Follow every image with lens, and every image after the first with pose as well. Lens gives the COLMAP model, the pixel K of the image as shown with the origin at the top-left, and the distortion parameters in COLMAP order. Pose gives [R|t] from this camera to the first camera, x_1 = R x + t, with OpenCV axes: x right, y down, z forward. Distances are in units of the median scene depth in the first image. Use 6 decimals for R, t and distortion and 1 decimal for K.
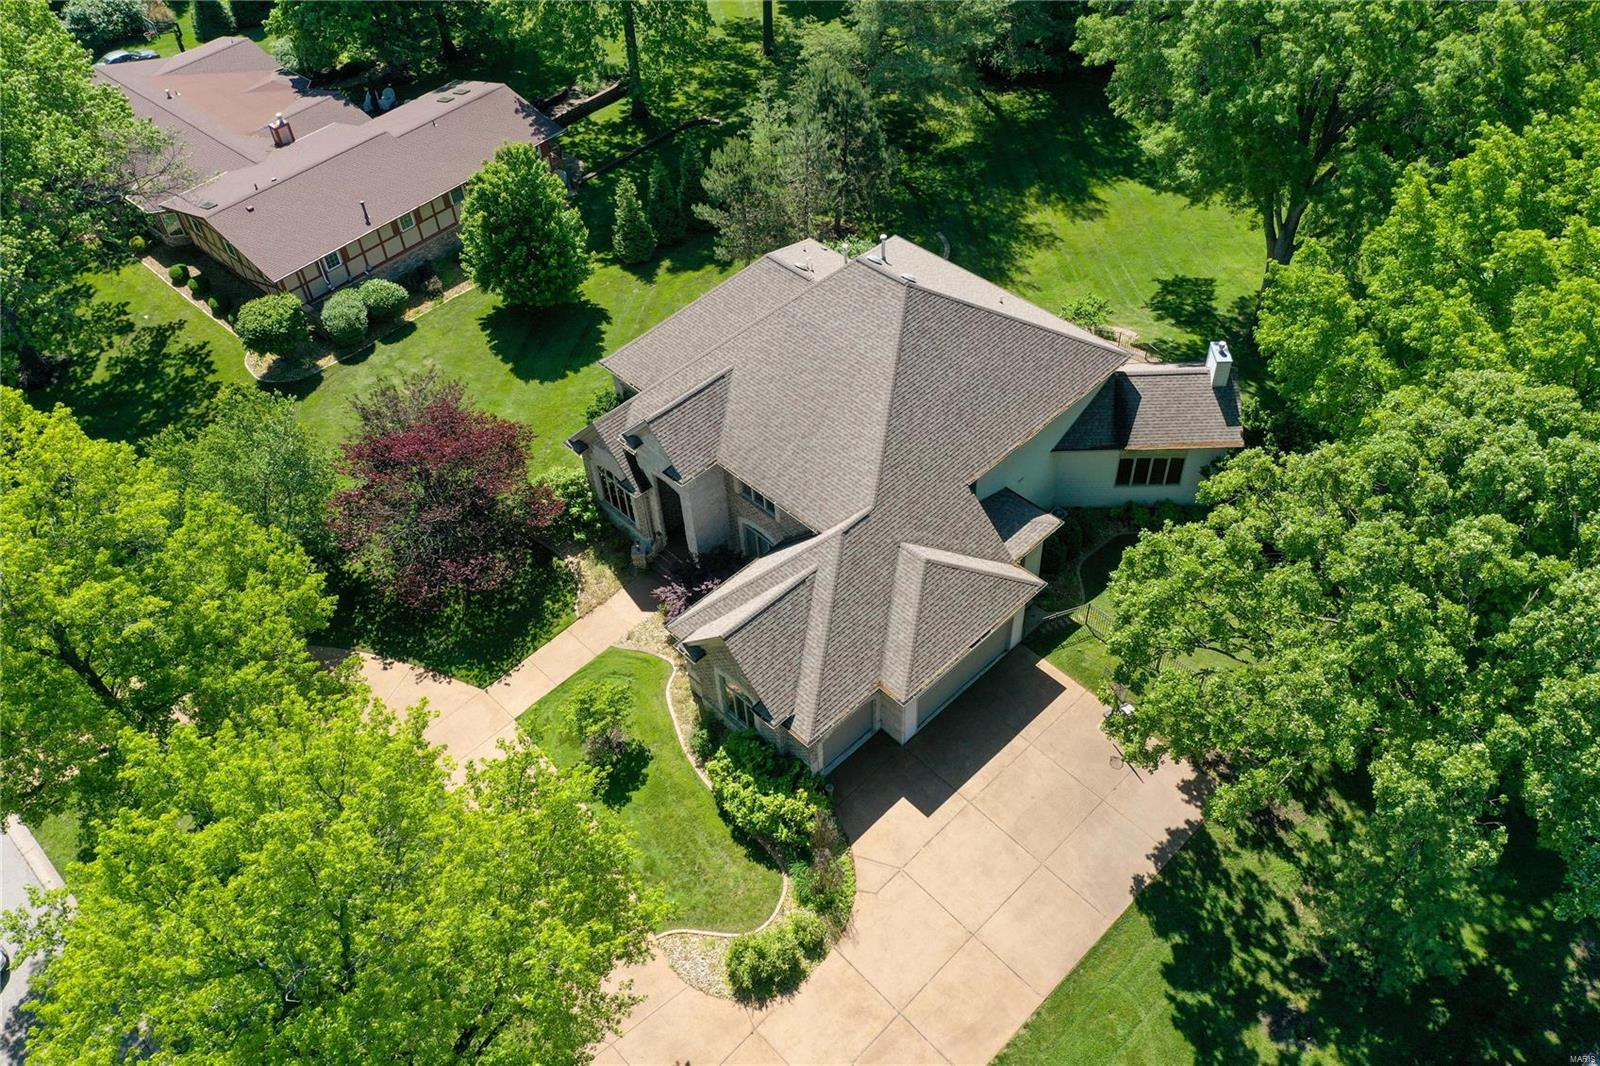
lens RADIAL K [[1276.9, 0, 800.0], [0, 1276.9, 533.0], [0, 0, 1]] dist [0.004675, 0.001400]
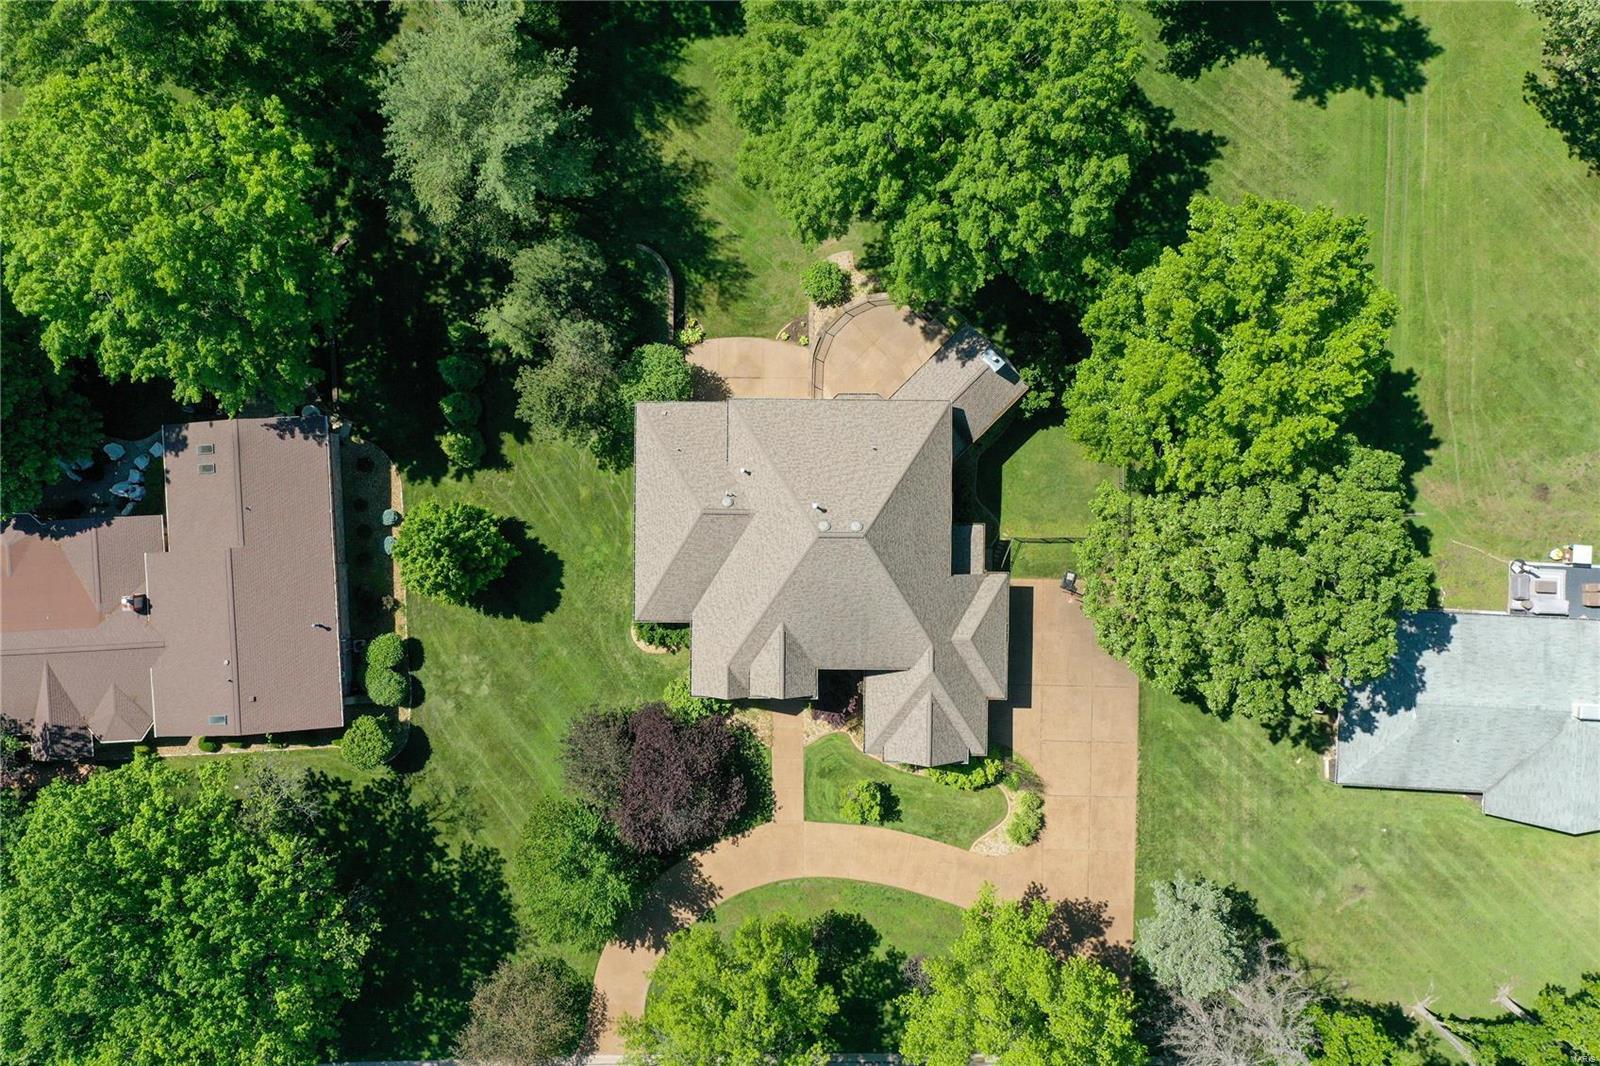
lens RADIAL K [[1276.9, 0, 800.0], [0, 1276.9, 533.0], [0, 0, 1]] dist [0.004675, 0.001400]
pose [[0.701138, -0.712119, 0.035942, -0.017890], [0.496636, 0.523905, 0.692009, -1.121843], [-0.511623, -0.467344, 0.720993, -0.031019]]
